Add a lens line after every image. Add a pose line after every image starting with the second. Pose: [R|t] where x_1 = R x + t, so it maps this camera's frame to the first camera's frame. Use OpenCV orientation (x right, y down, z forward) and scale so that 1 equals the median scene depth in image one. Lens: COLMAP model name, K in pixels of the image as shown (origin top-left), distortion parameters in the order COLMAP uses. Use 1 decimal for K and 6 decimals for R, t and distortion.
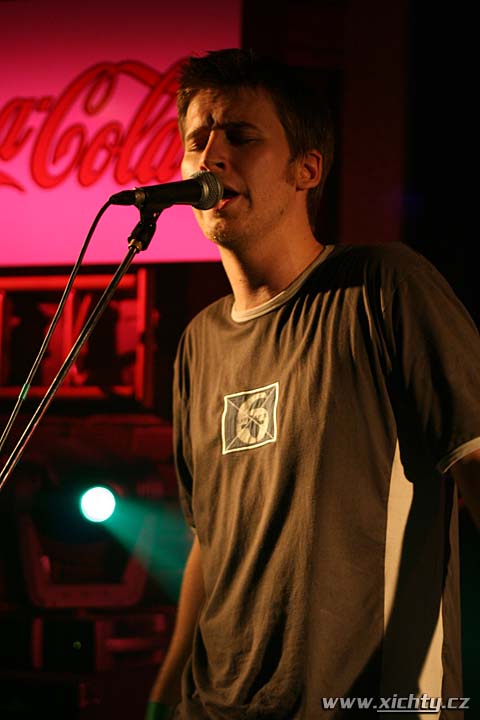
lens RADIAL K [[2654.1, 0, 240.0], [0, 2654.1, 360.0], [0, 0, 1]] dist [-0.086344, -2.830138]
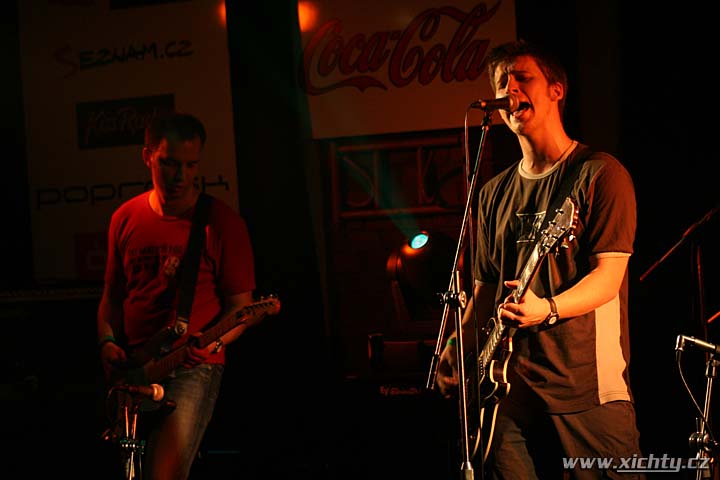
lens RADIAL K [[2654.1, 0, 360.0], [0, 2654.1, 240.0], [0, 0, 1]] dist [-0.086344, -2.830138]
pose [[0.996133, -0.064970, -0.059143, -0.007310], [0.066322, 0.997573, 0.021193, -0.006682], [0.057622, -0.025033, 0.998025, -0.655945]]
